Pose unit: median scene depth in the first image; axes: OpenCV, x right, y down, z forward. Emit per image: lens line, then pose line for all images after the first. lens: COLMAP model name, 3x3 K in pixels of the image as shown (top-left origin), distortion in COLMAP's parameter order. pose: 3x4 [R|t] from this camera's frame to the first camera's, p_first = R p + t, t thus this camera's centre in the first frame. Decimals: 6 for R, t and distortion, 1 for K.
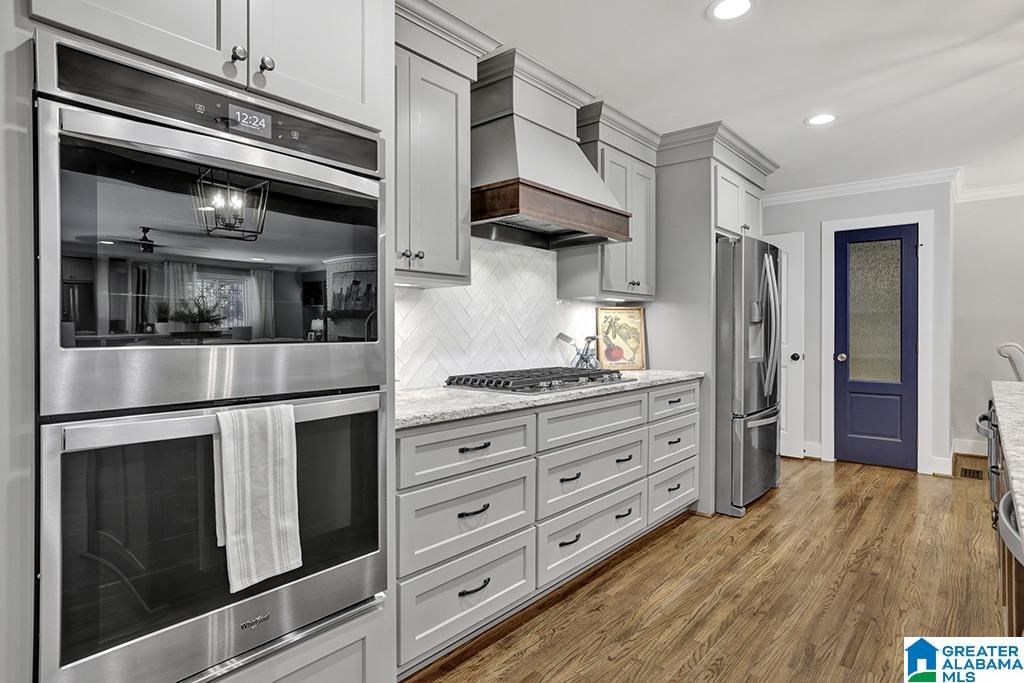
lens RADIAL K [[552.3, 0, 512.5], [0, 552.3, 335.4], [0, 0, 1]] dist [-0.001071, 0.000855]
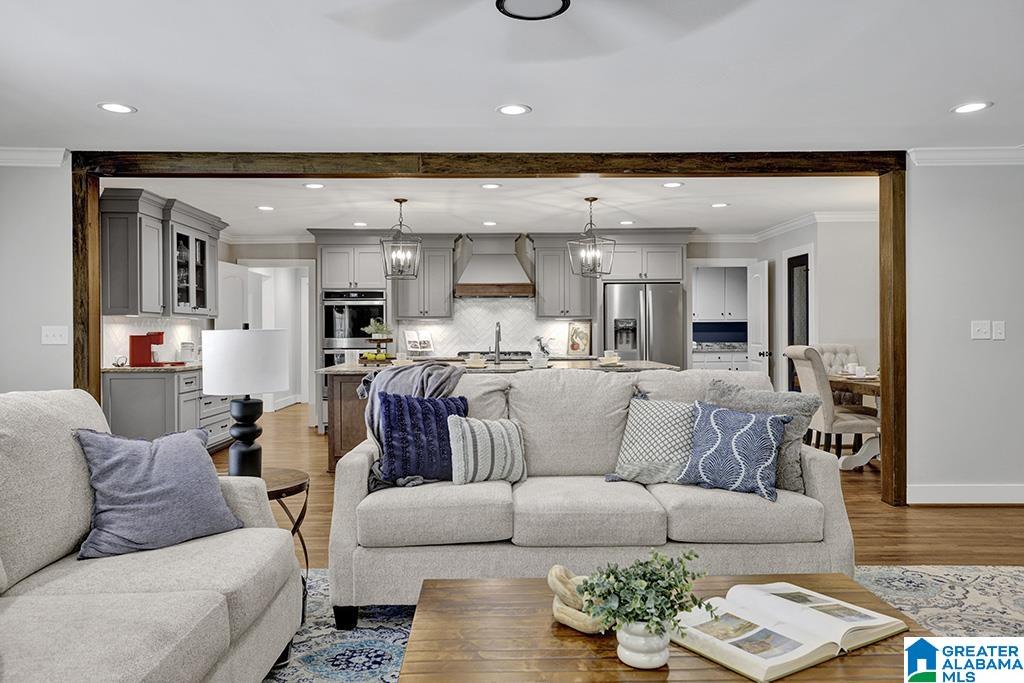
lens RADIAL K [[738.4, 0, 509.8], [0, 738.4, 335.6], [0, 0, 1]] dist [0.008490, 0.013733]
pose [[0.662972, 0.001473, -0.748643, 2.816784], [-0.002849, 0.999996, -0.000555, -0.003721], [0.748639, 0.002500, 0.662973, -1.241794]]
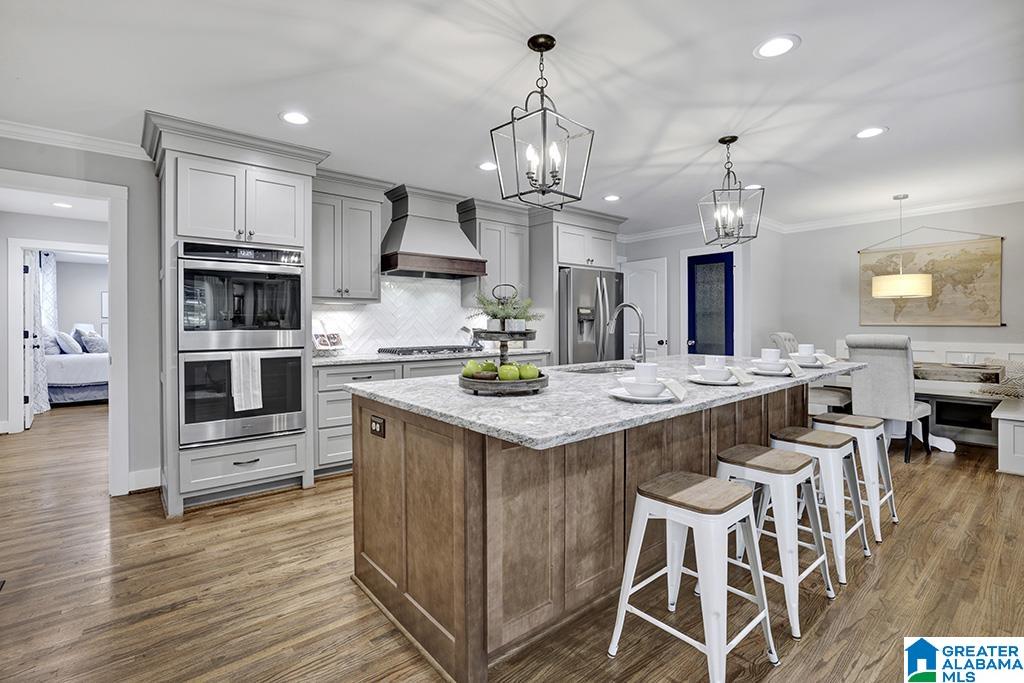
lens RADIAL K [[470.5, 0, 513.0], [0, 470.5, 326.5], [0, 0, 1]] dist [-0.020824, -0.000284]
pose [[0.985152, -0.001358, -0.171679, 0.656676], [0.000588, 0.999990, -0.004536, 0.003787], [0.171683, 0.004368, 0.985143, -0.580949]]
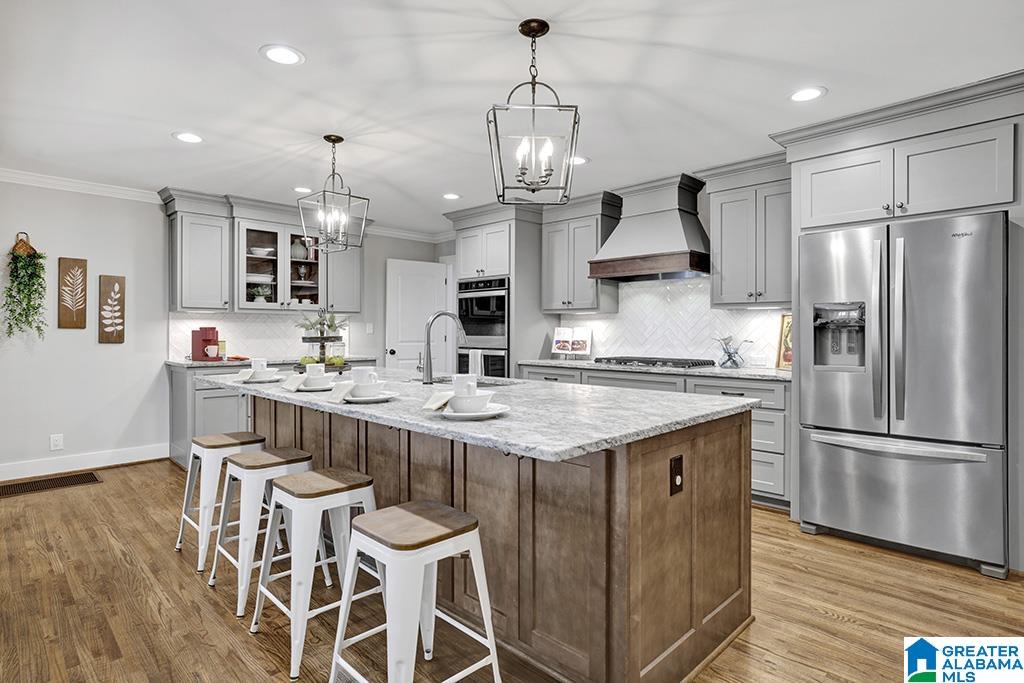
lens RADIAL K [[540.6, 0, 507.7], [0, 540.6, 333.8], [0, 0, 1]] dist [-0.018343, 0.000018]
pose [[-0.087569, 0.005487, -0.996143, 1.879564], [-0.011605, 0.999911, 0.006528, -0.015056], [0.996091, 0.012132, -0.087497, 0.783618]]
